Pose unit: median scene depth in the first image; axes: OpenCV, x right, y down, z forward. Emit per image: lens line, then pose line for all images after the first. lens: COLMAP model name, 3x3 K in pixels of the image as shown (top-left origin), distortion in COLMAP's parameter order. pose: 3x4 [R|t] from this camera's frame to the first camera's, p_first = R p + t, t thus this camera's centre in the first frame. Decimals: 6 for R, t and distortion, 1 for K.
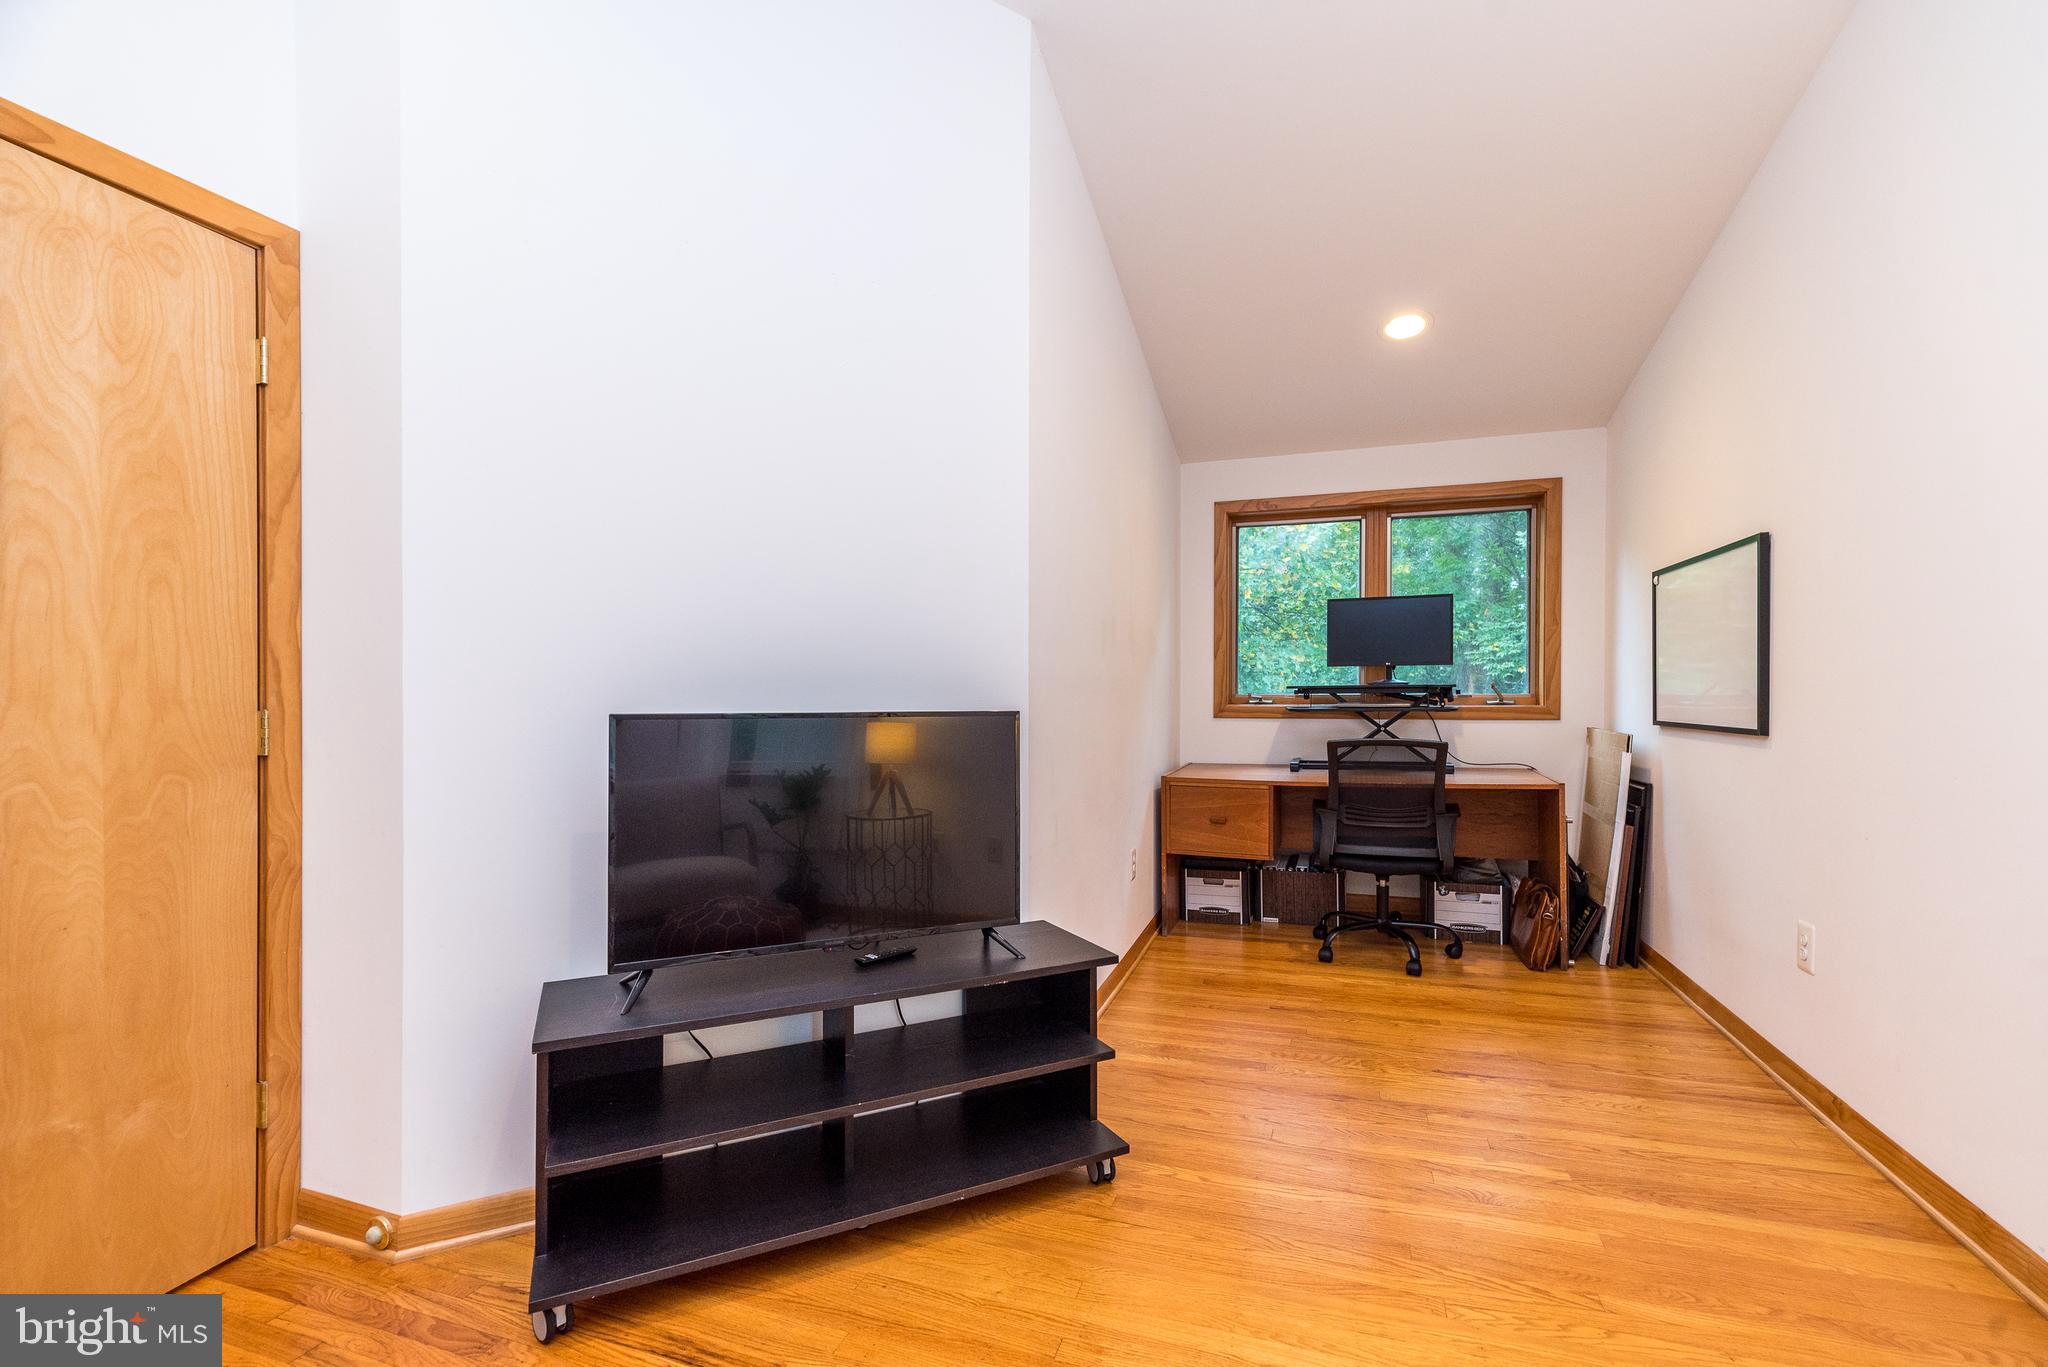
lens RADIAL K [[898.8, 0, 1013.4], [0, 898.8, 720.9], [0, 0, 1]] dist [0.006767, 0.000476]
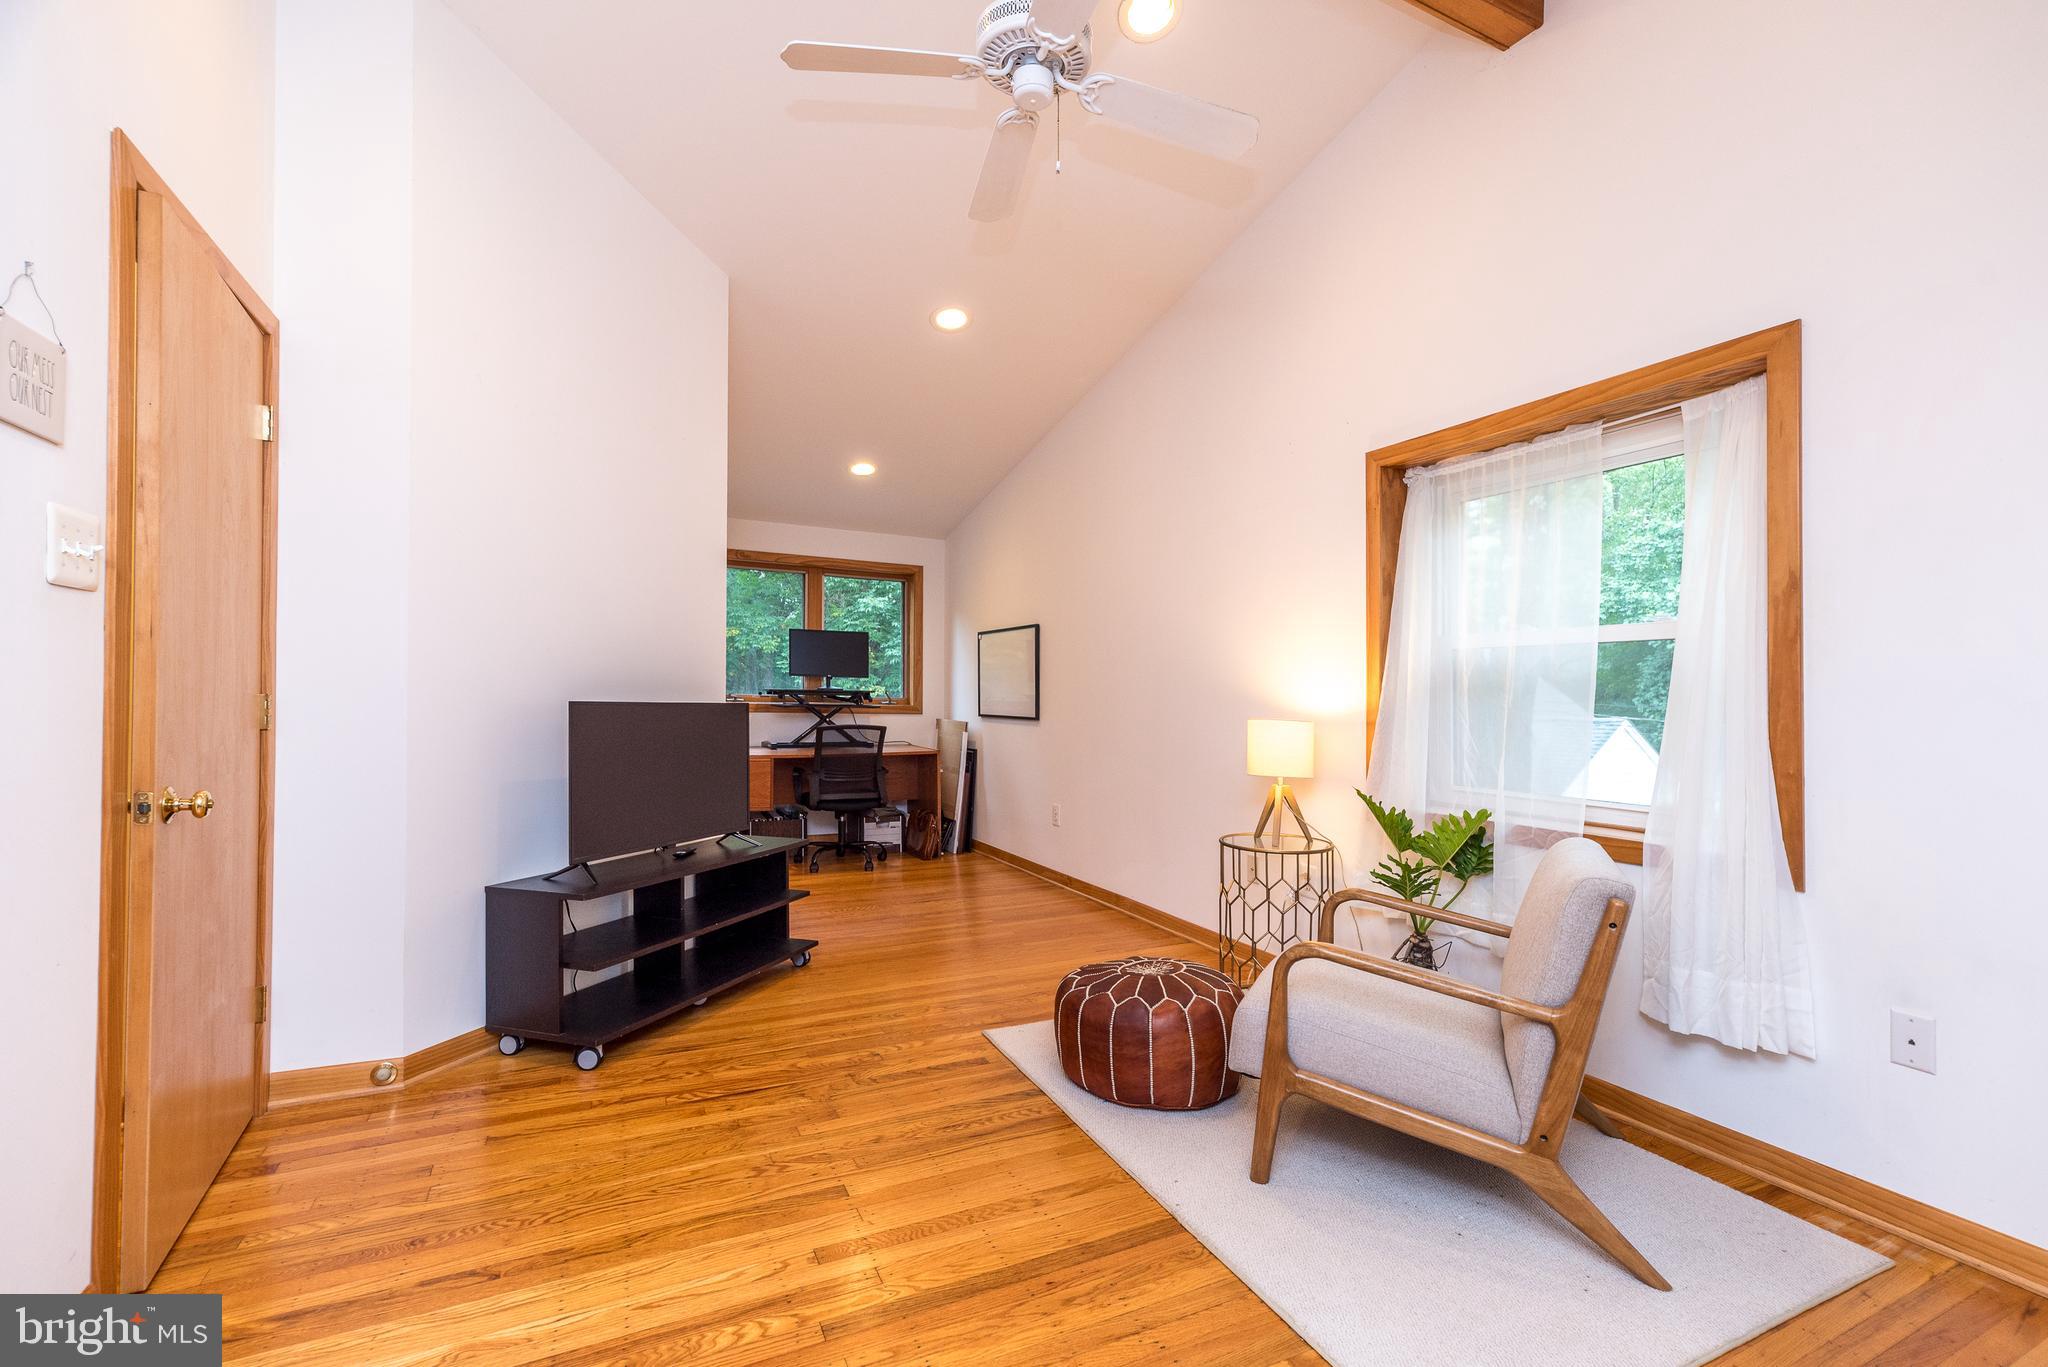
lens RADIAL K [[898.8, 0, 1031.1], [0, 898.8, 692.4], [0, 0, 1]] dist [0.006767, 0.000476]
pose [[0.706285, 0.022147, 0.707581, -0.459822], [-0.001003, 0.999541, -0.030284, 0.010073], [-0.707926, 0.020679, 0.705983, -0.323995]]
